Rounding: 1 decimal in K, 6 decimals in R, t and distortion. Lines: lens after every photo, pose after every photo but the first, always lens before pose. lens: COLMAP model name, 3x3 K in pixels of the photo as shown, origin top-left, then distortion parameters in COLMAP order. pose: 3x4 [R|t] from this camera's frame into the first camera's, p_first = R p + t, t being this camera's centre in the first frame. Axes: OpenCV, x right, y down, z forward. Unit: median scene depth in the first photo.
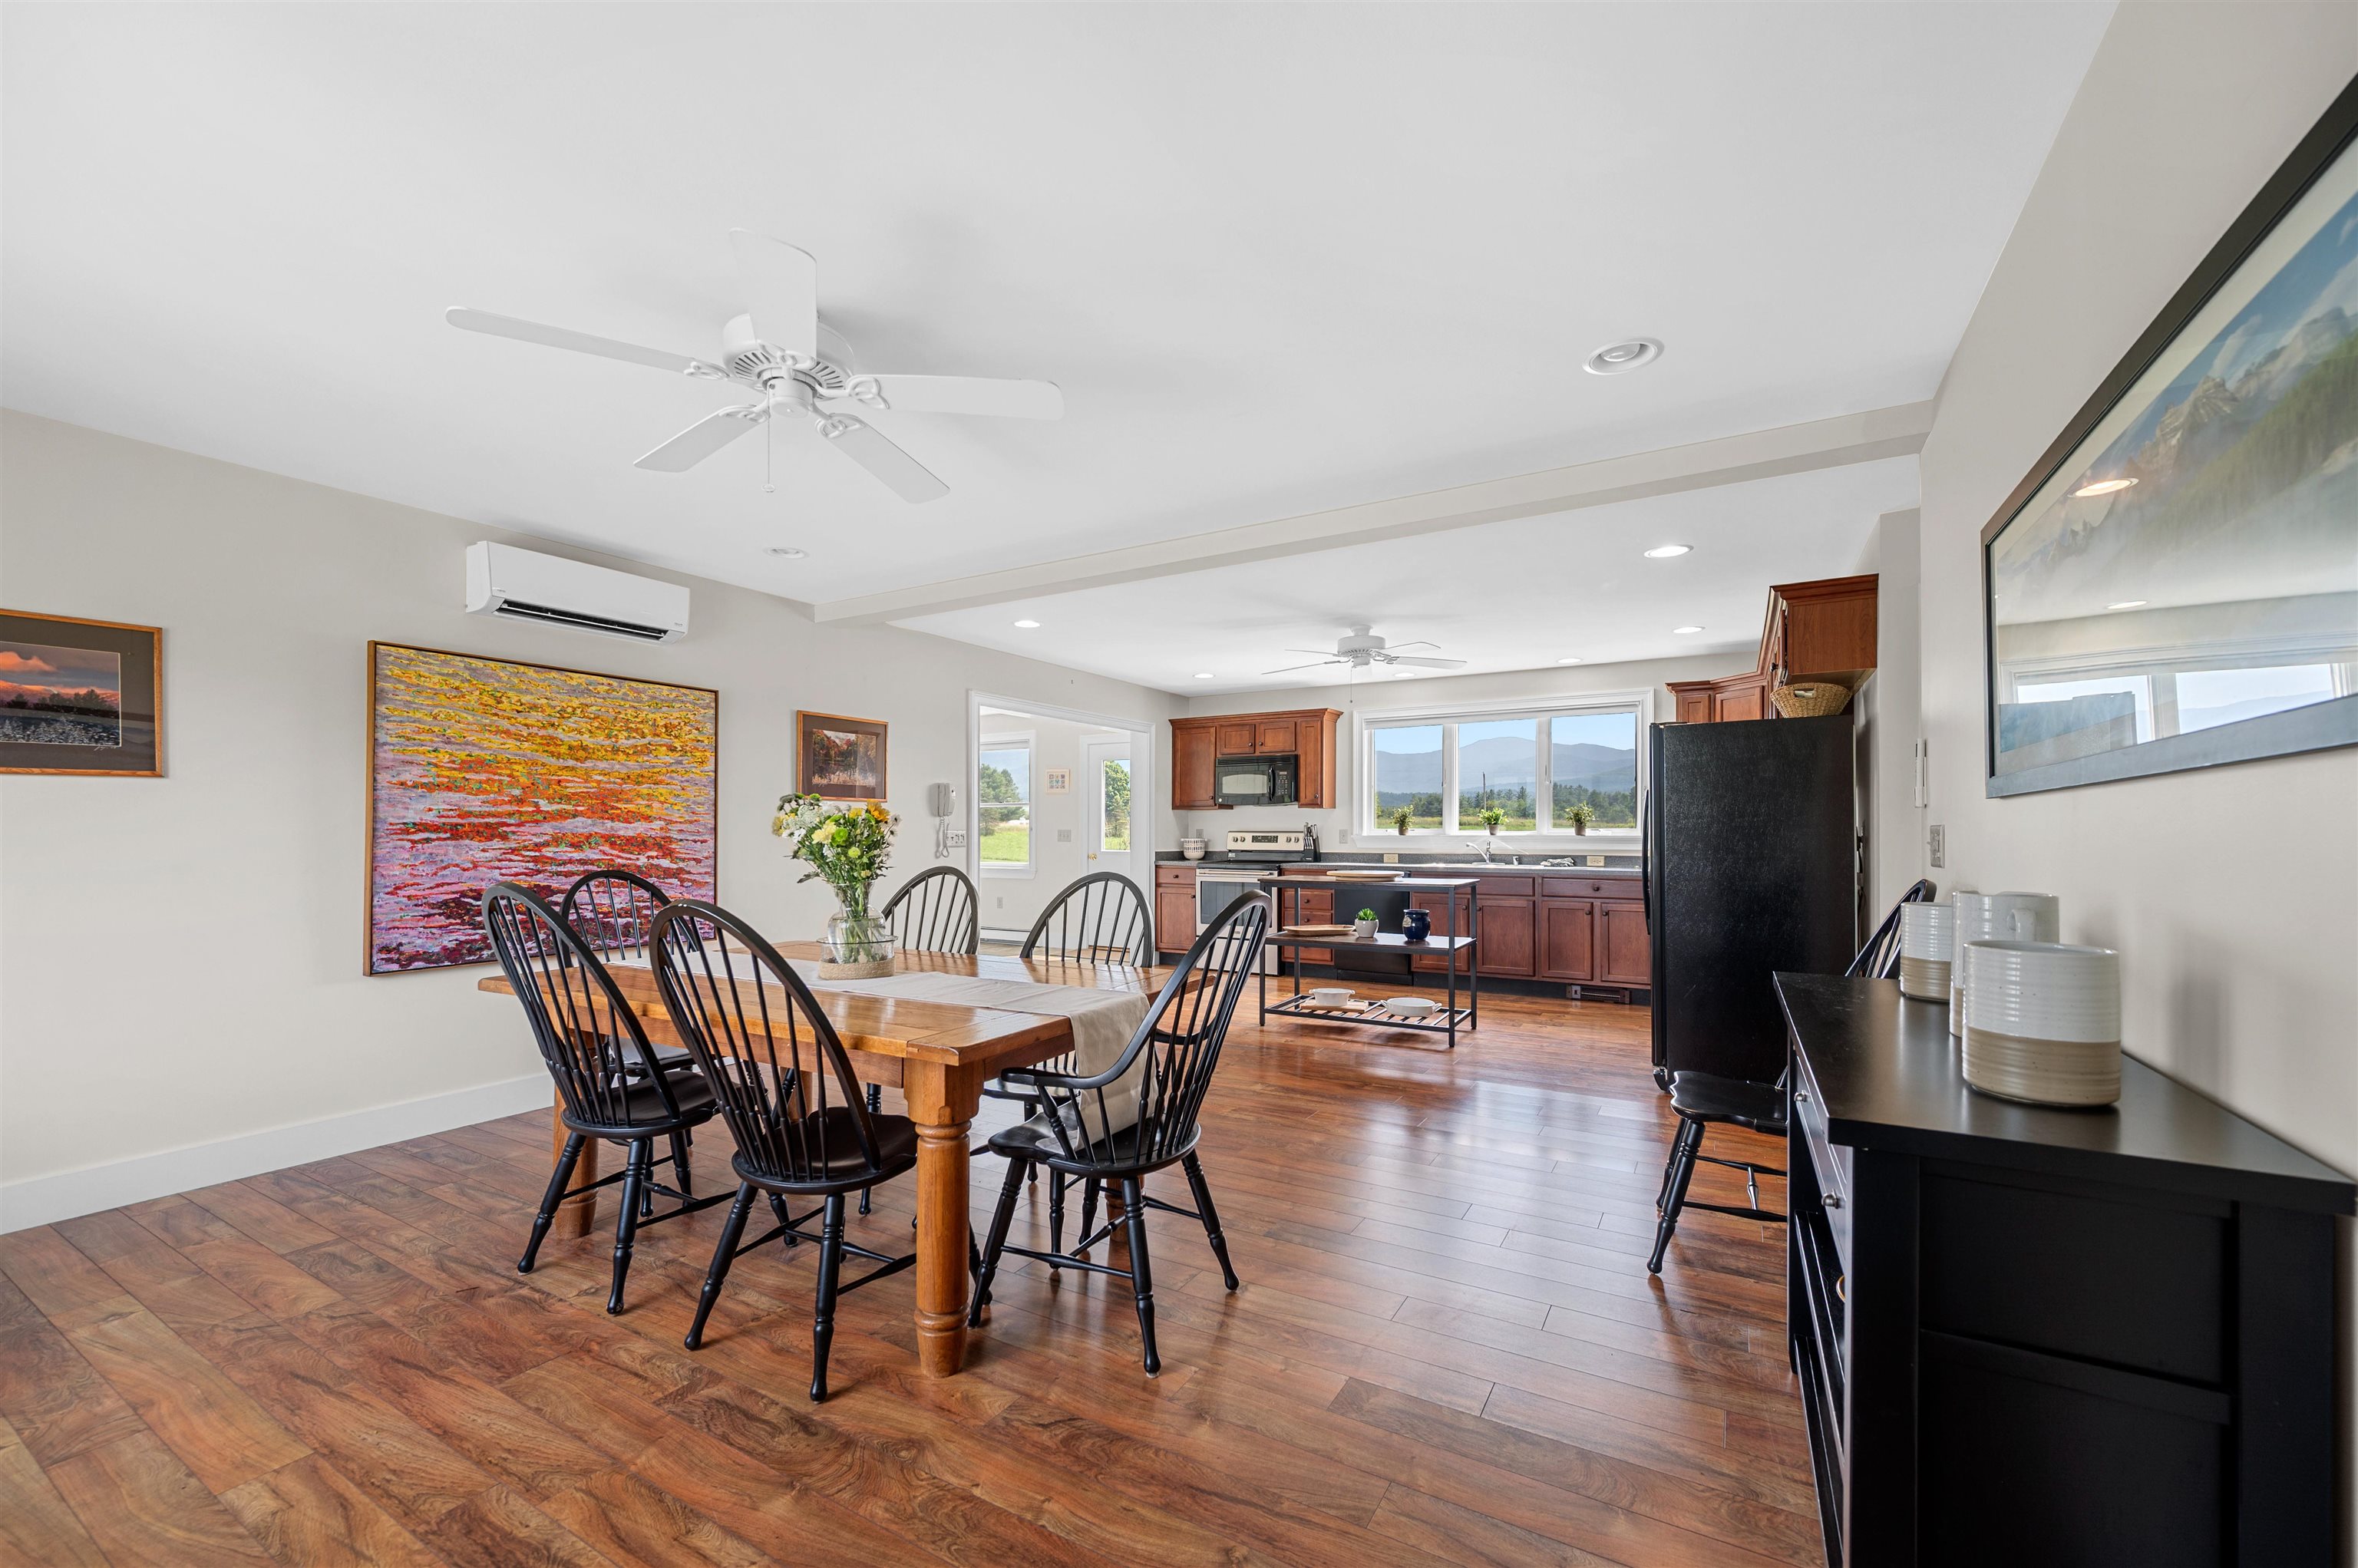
lens RADIAL K [[931.3, 0, 1191.4], [0, 931.3, 801.3], [0, 0, 1]] dist [-0.002328, -0.000276]
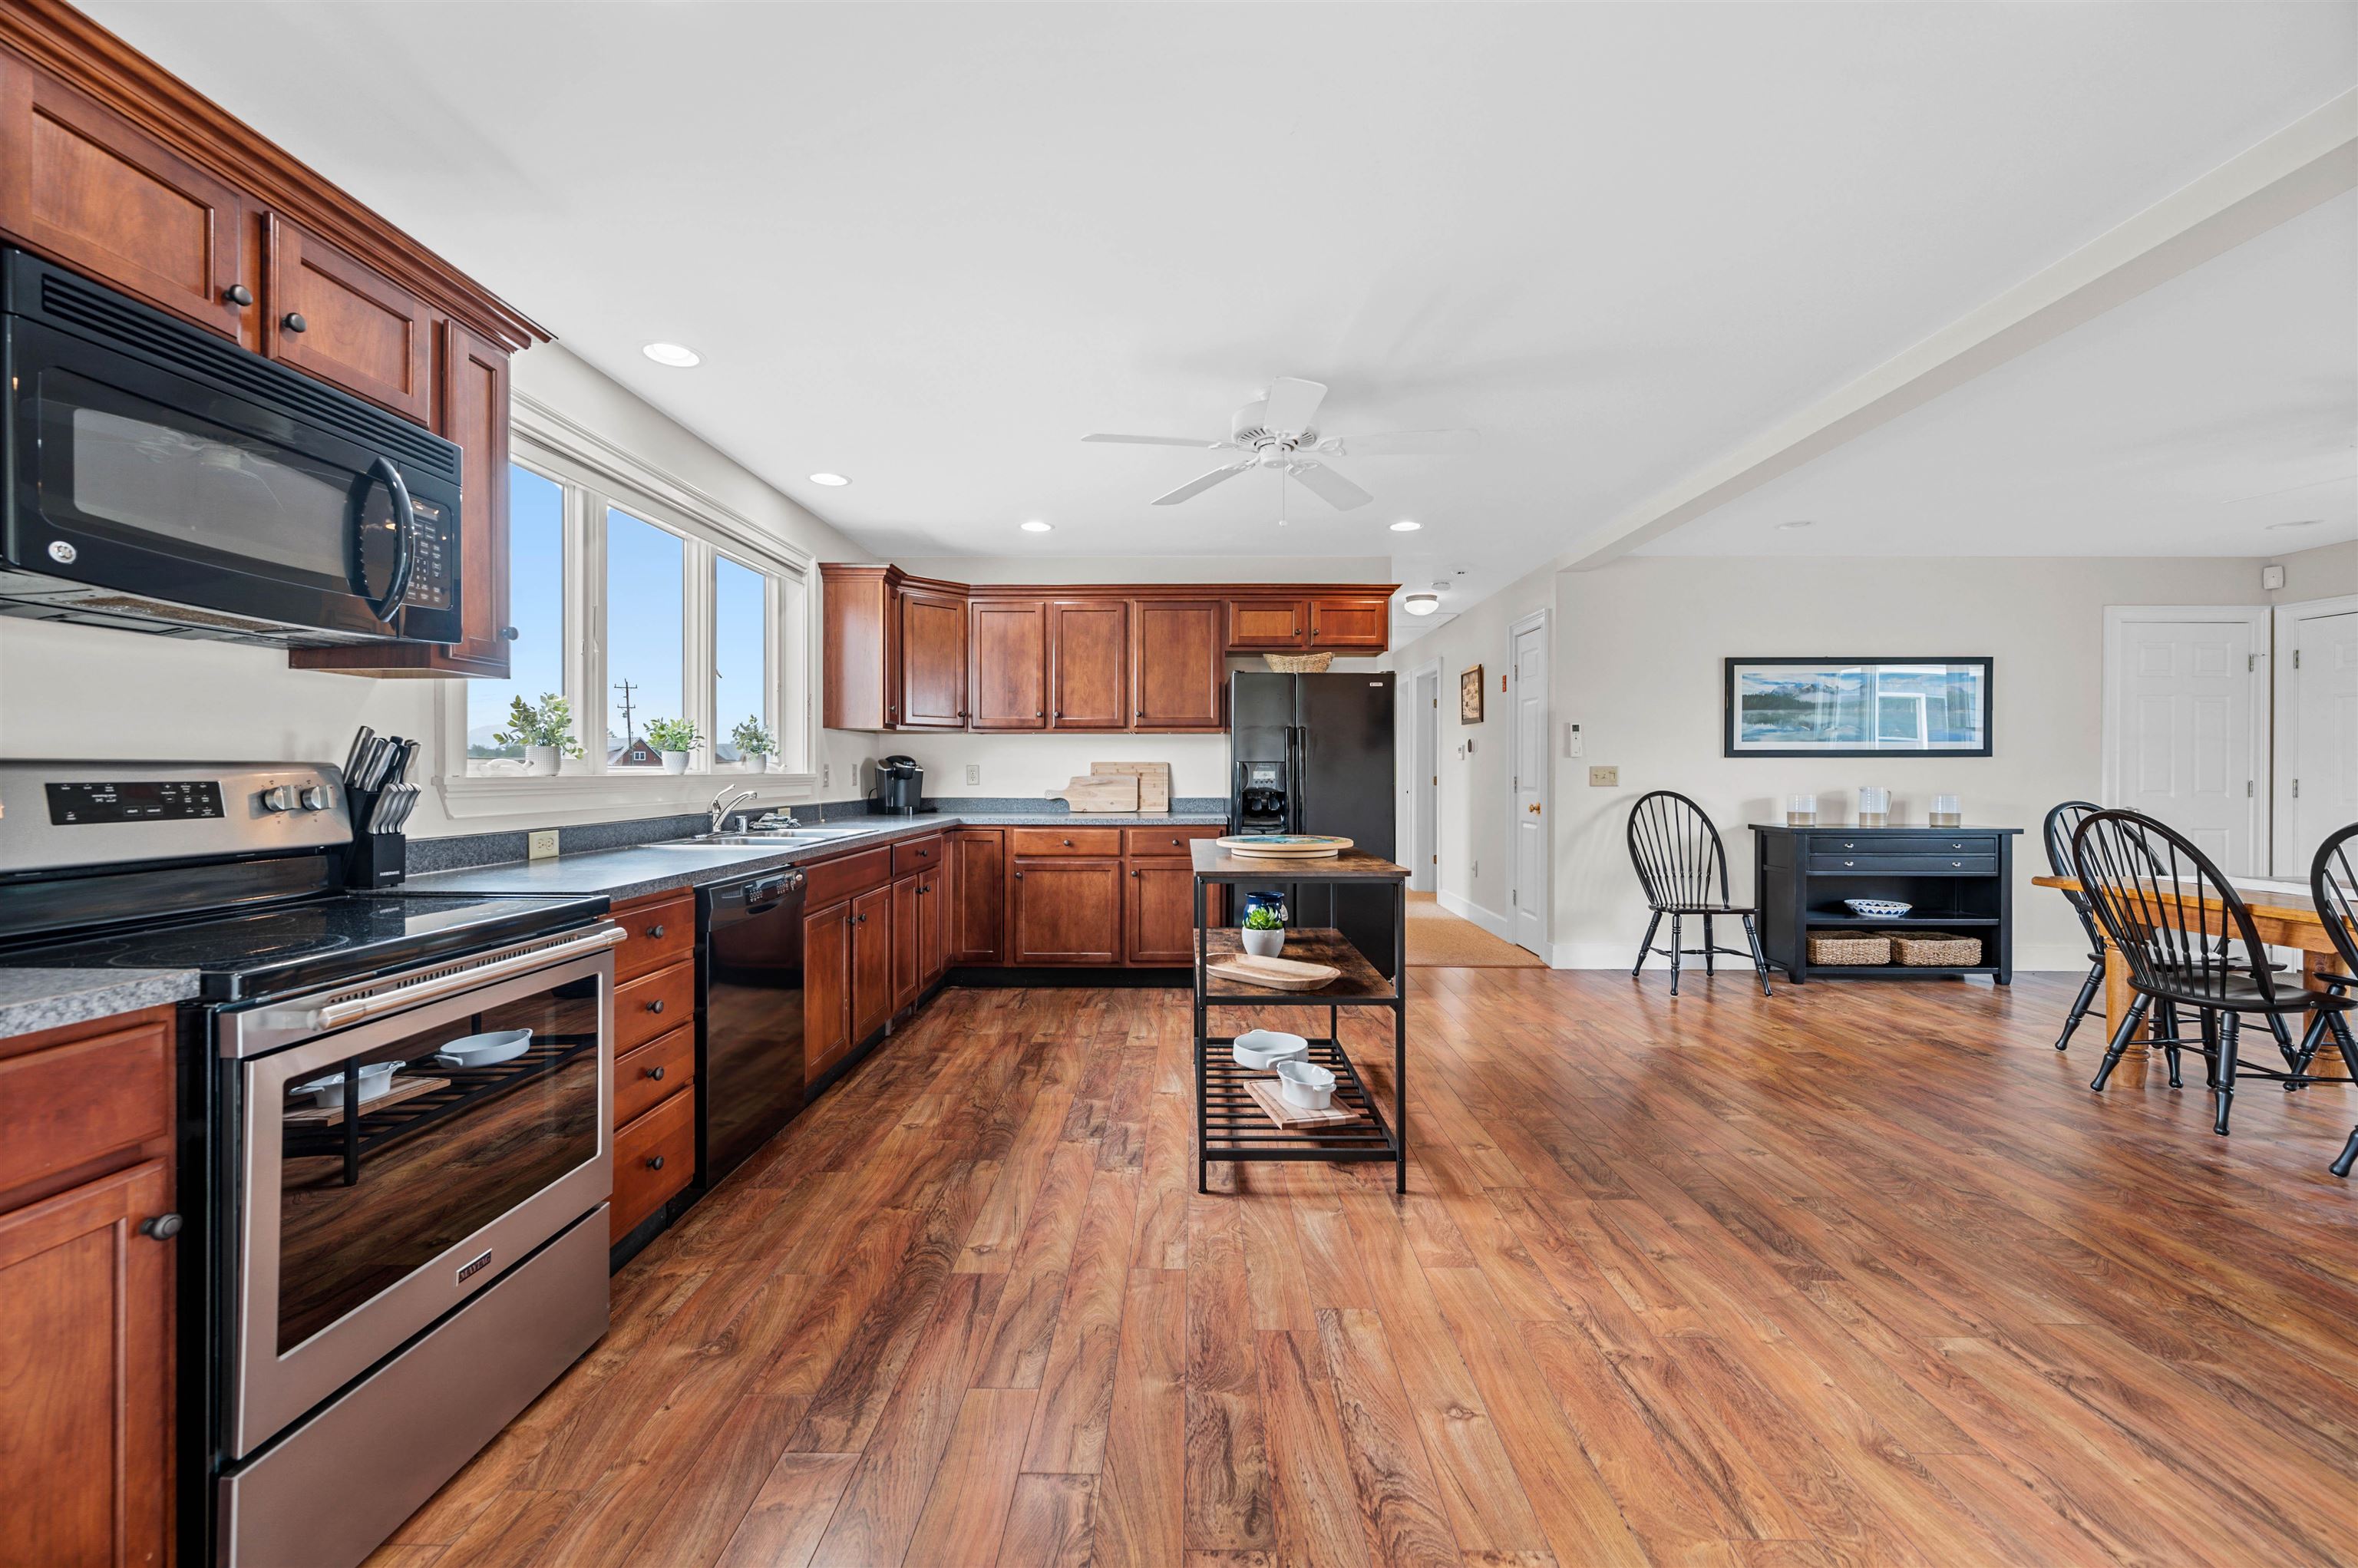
lens RADIAL K [[941.0, 0, 1183.5], [0, 941.0, 772.0], [0, 0, 1]] dist [-0.001346, -0.000188]
pose [[-0.480221, -0.000512, 0.877147, -0.196811], [-0.028221, 0.999491, -0.014867, 0.032806], [-0.876693, -0.031893, -0.479991, 0.943540]]
